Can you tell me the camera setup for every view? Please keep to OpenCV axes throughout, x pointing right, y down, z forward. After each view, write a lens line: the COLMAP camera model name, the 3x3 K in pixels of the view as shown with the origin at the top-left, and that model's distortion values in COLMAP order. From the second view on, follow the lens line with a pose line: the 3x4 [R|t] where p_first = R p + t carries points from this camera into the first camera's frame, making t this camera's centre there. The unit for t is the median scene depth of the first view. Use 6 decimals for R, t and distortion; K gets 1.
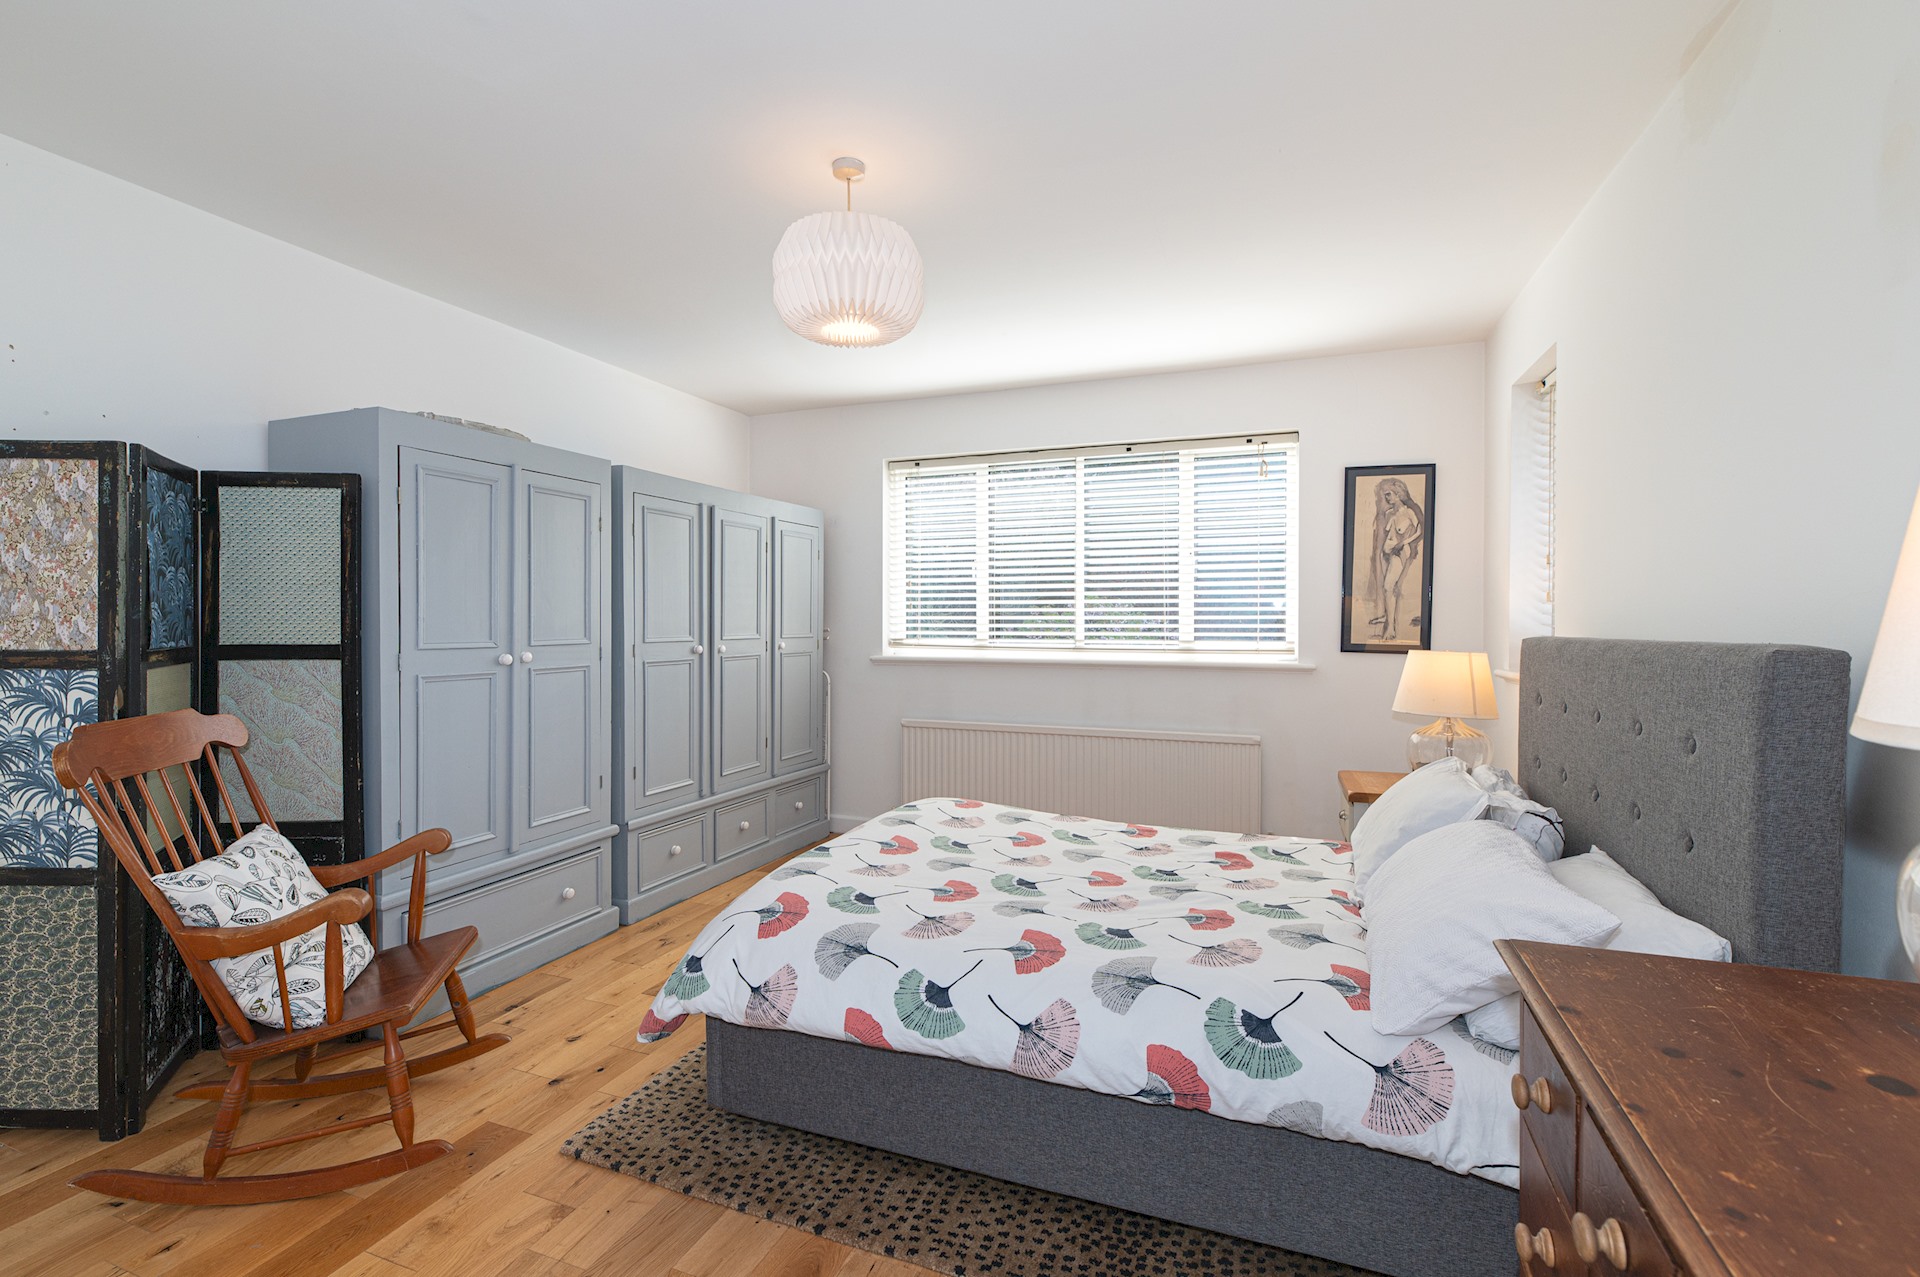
lens RADIAL K [[842.4, 0, 961.6], [0, 842.4, 626.9], [0, 0, 1]] dist [-0.001344, -0.000240]
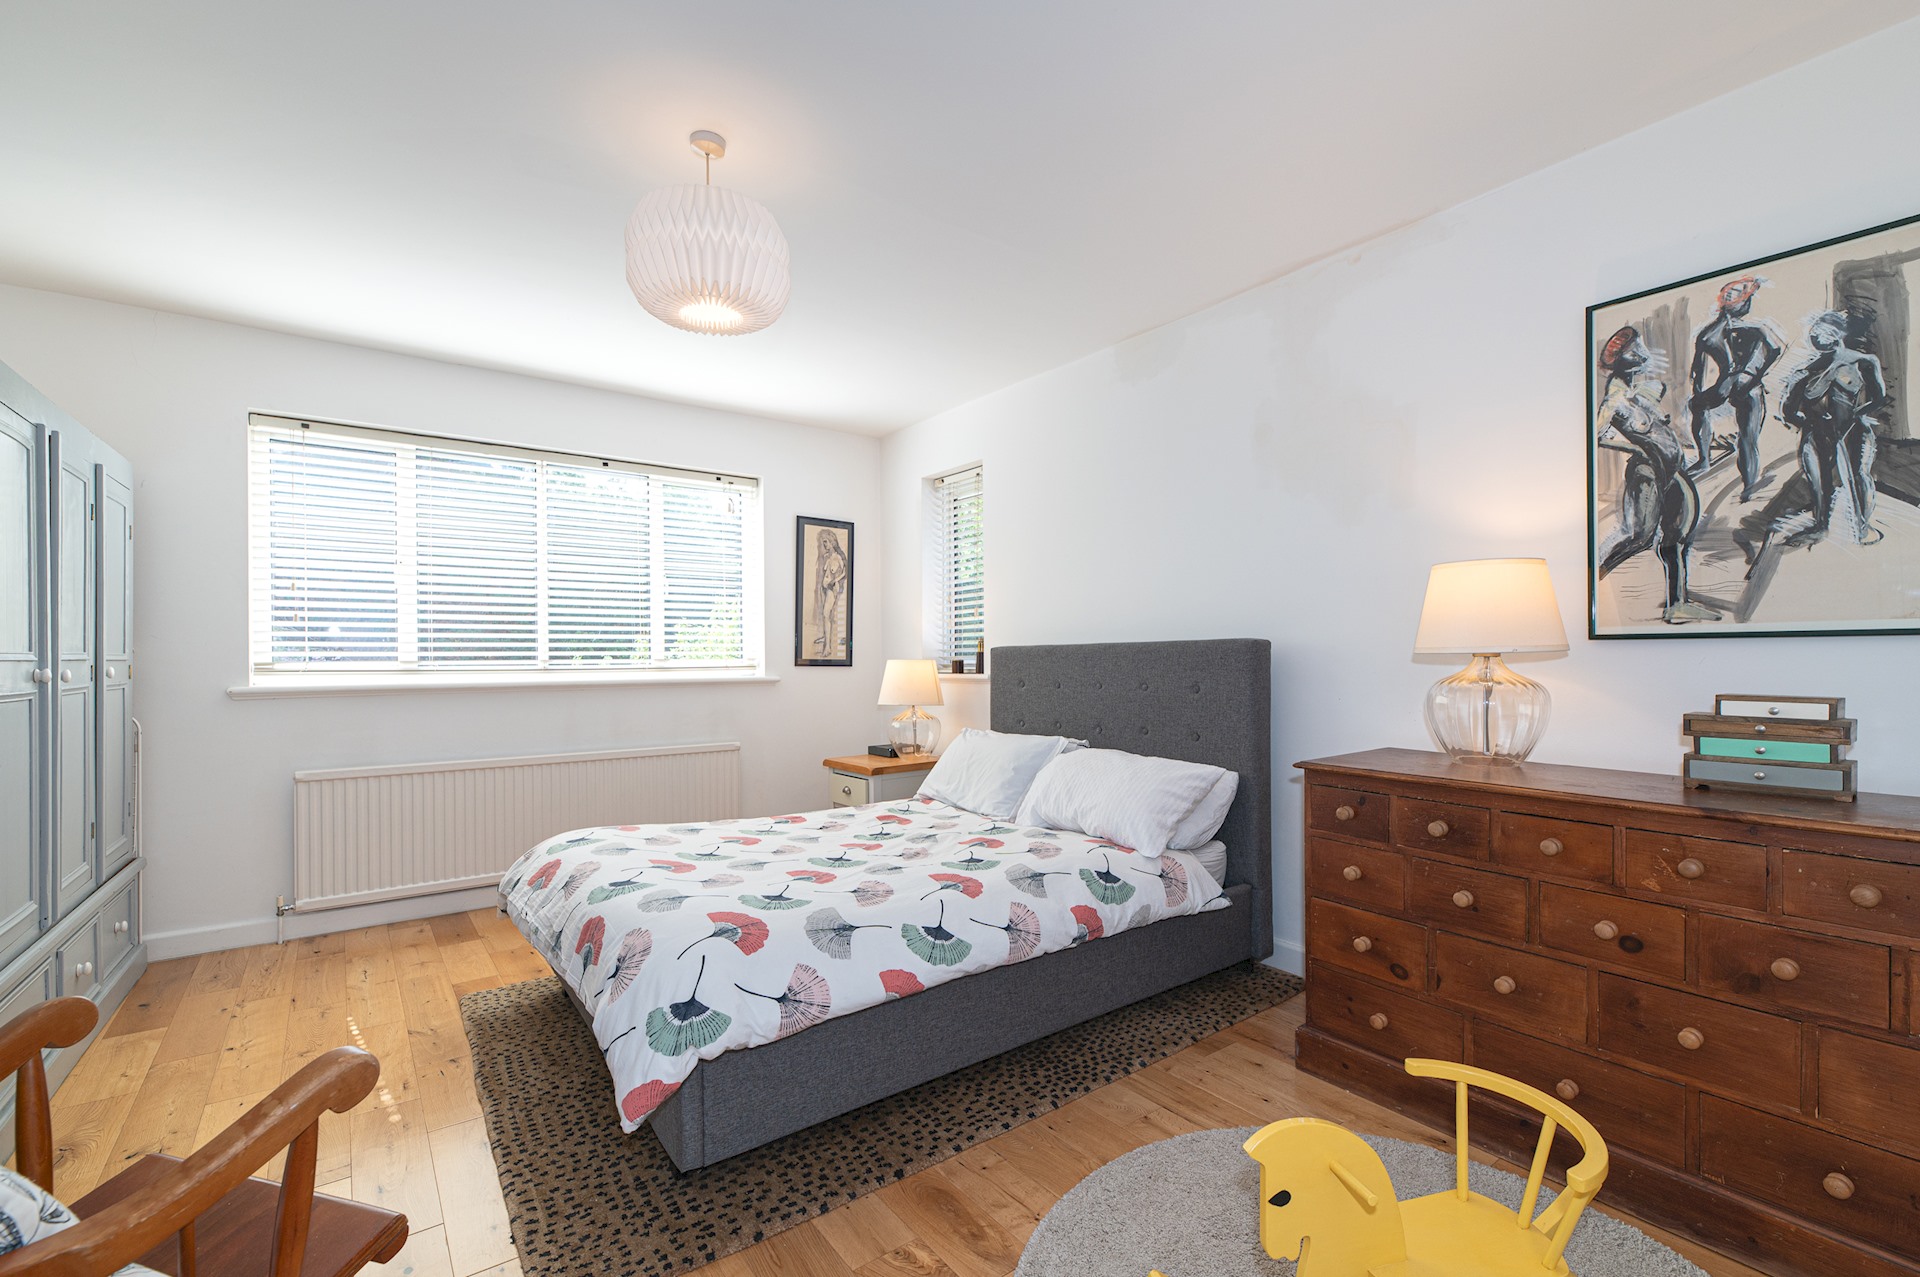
lens RADIAL K [[834.1, 0, 961.5], [0, 834.1, 659.2], [0, 0, 1]] dist [0.001310, -0.000601]
pose [[0.531348, -0.006625, 0.847127, -0.459977], [0.012600, 0.999921, -0.000083, 0.023788], [-0.847060, 0.010718, 0.531390, 0.157695]]
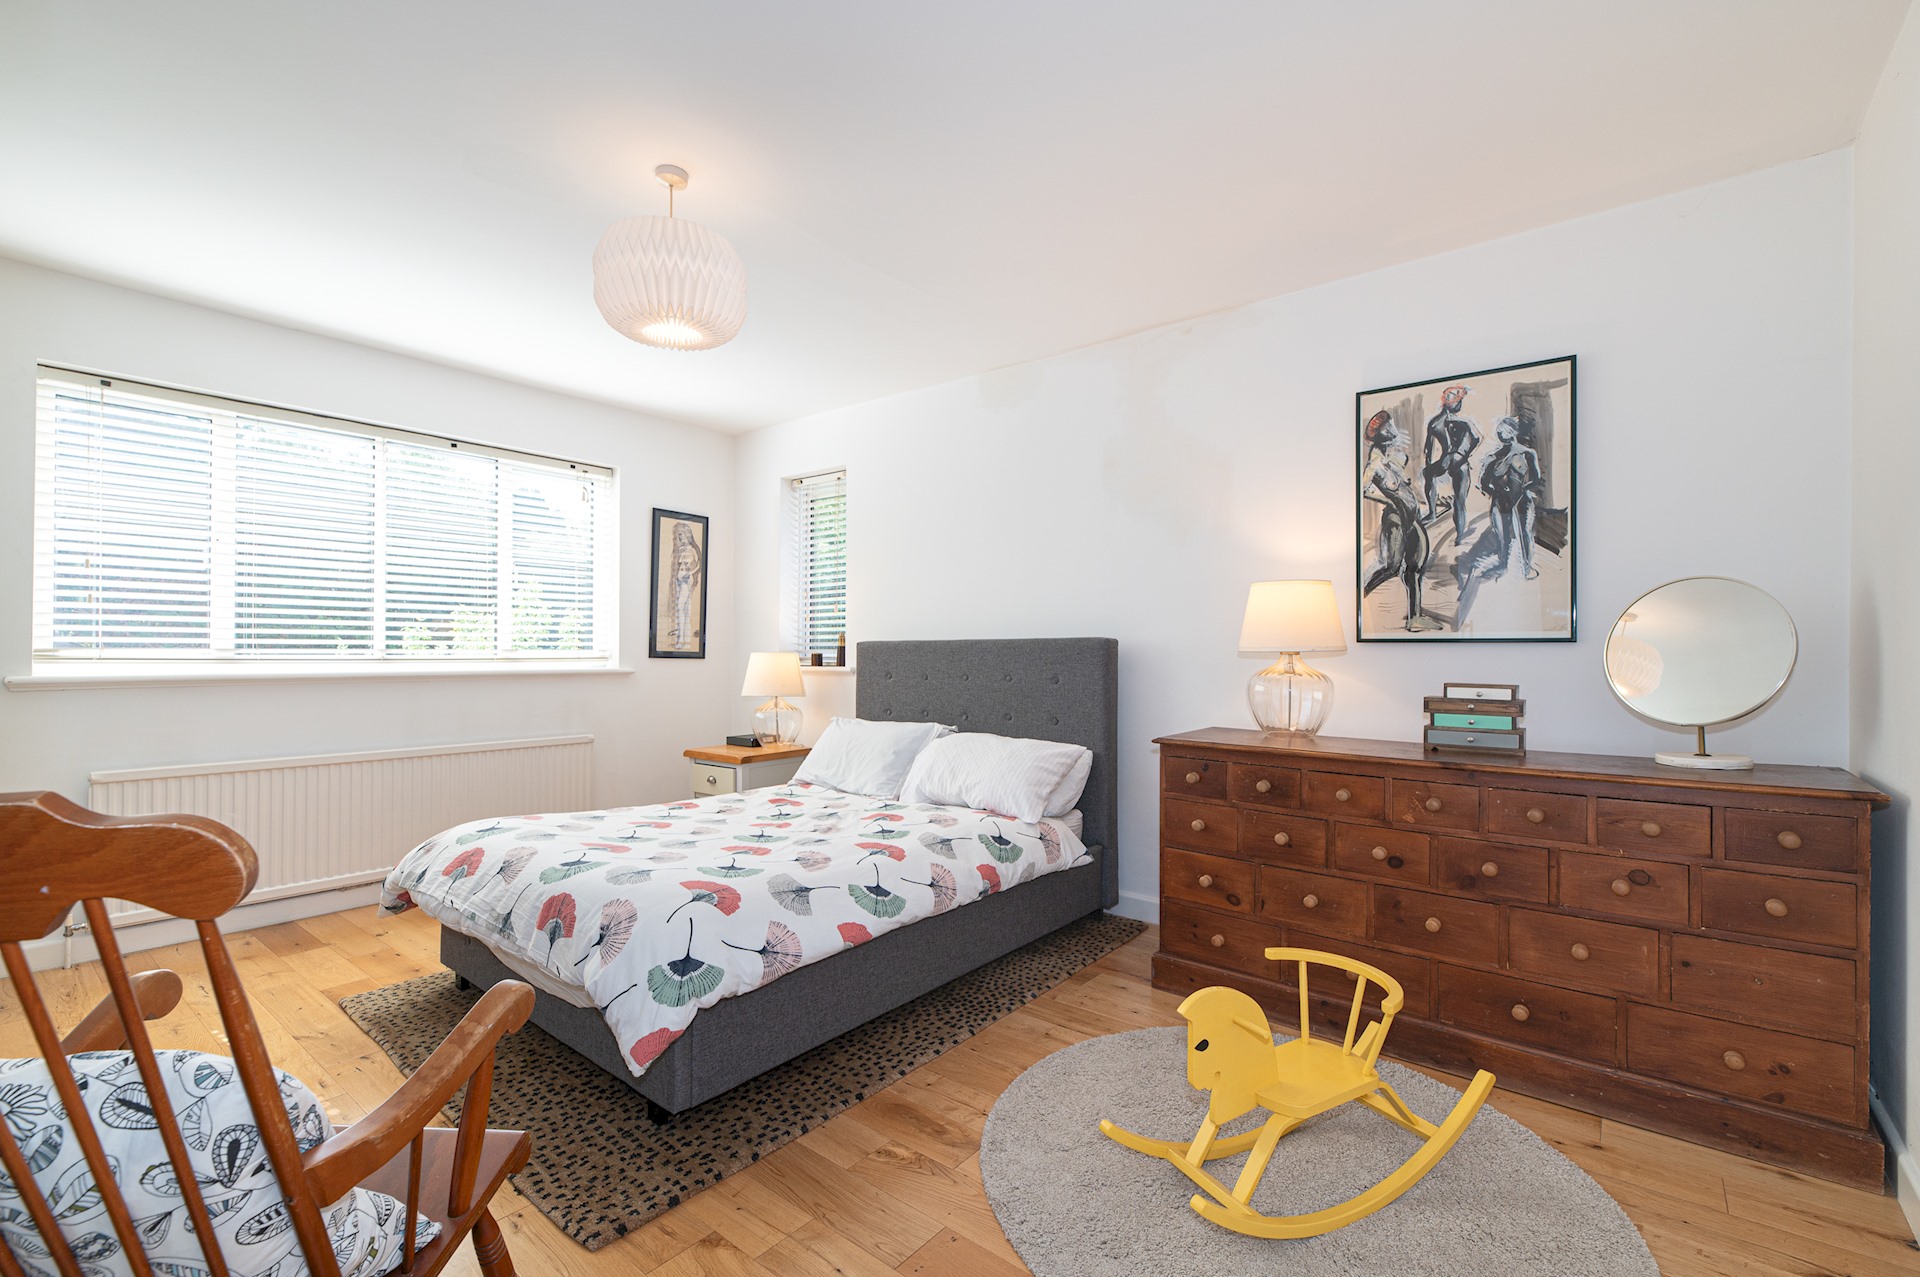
lens RADIAL K [[837.6, 0, 953.2], [0, 837.6, 644.7], [0, 0, 1]] dist [0.001963, -0.000377]
pose [[0.307293, 0.007648, 0.951584, -0.588172], [0.002777, 0.999956, -0.008933, 0.023546], [-0.951611, 0.005388, 0.307259, 0.213794]]
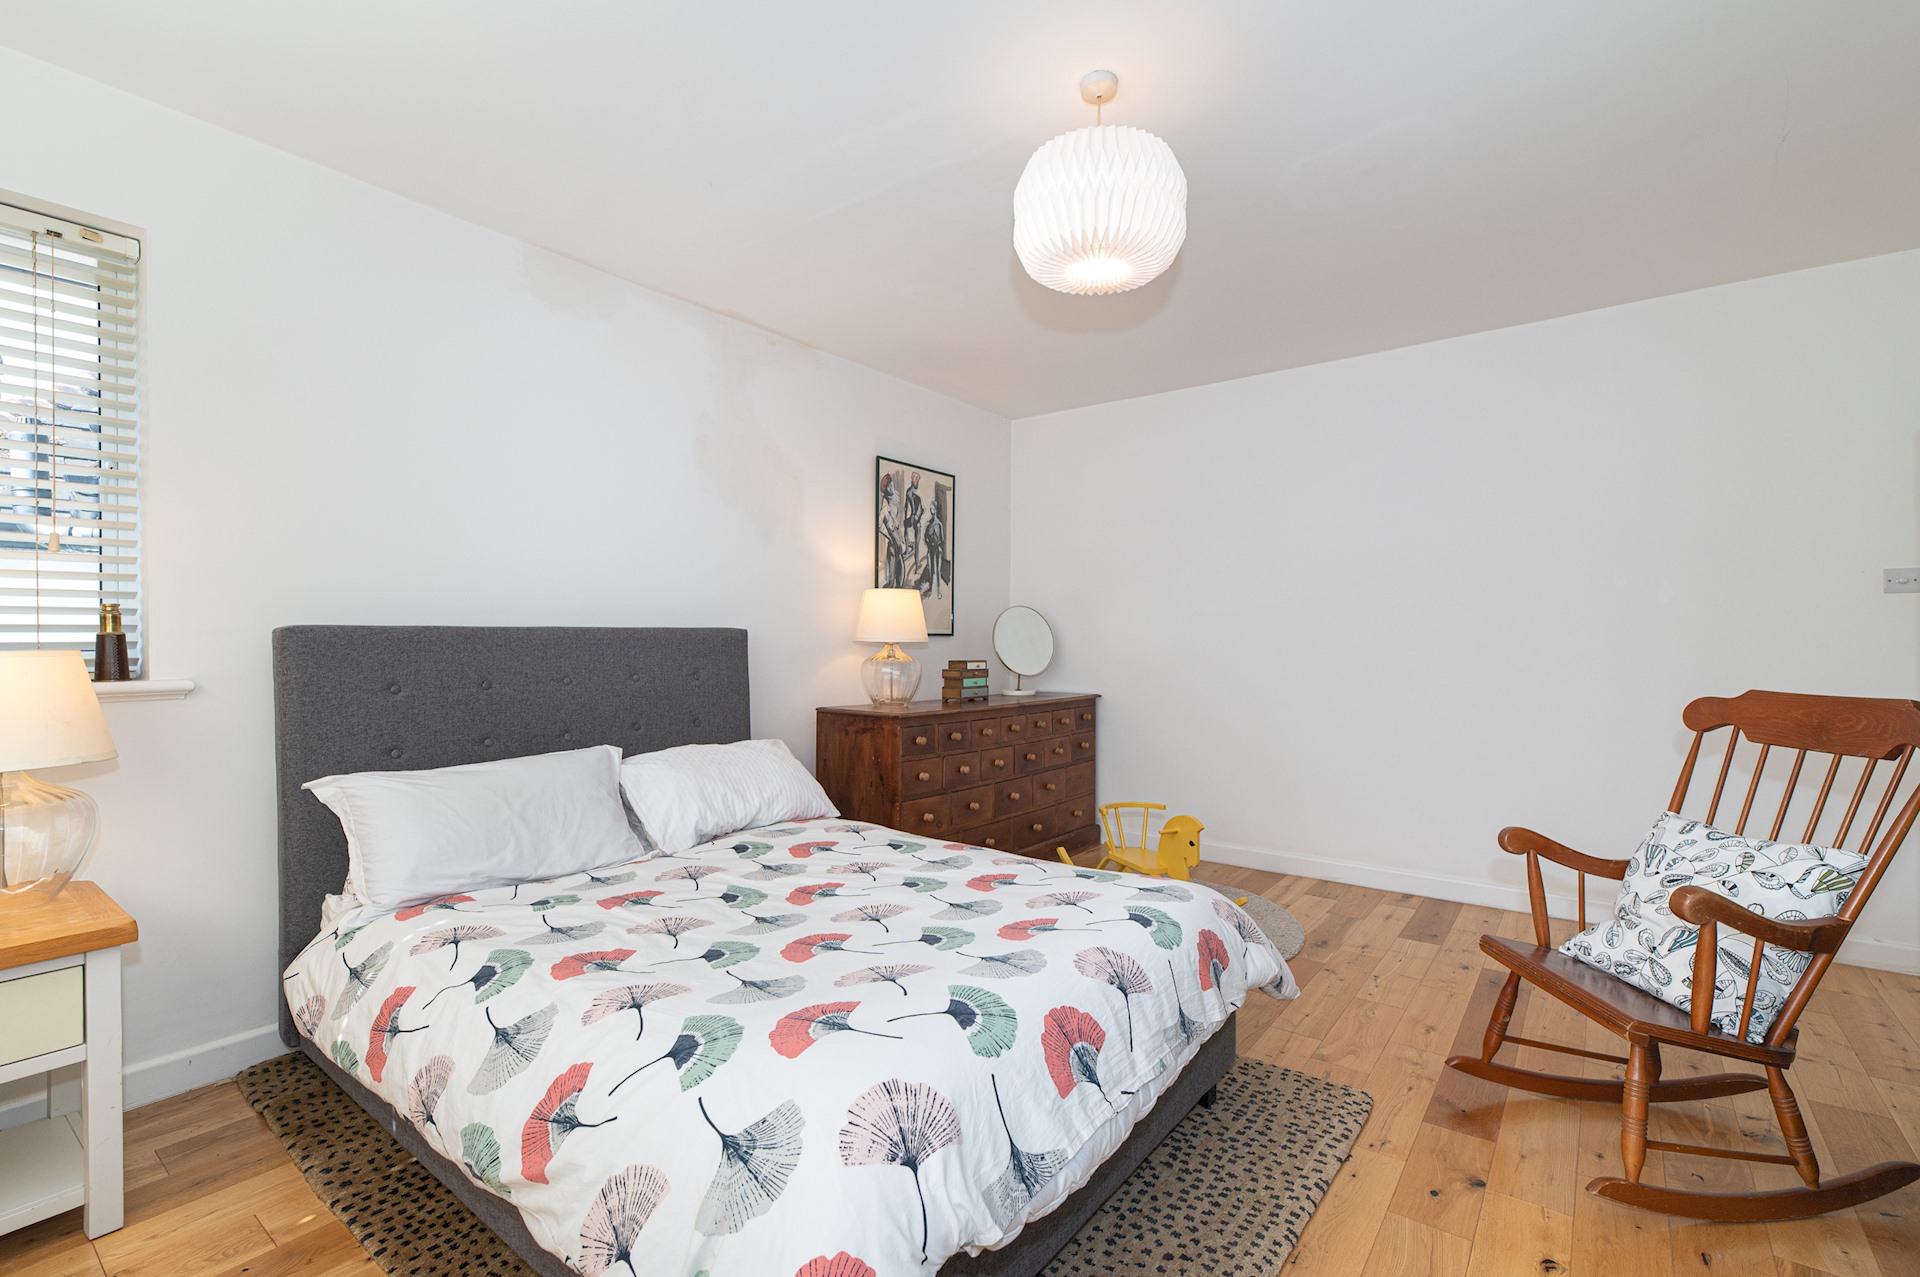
lens RADIAL K [[836.8, 0, 963.0], [0, 836.8, 646.2], [0, 0, 1]] dist [-0.000346, -0.000668]
pose [[-0.958693, -0.000447, 0.284443, -0.144388], [0.003149, 0.999921, 0.012184, 0.017094], [-0.284426, 0.012576, -0.958615, 1.108143]]
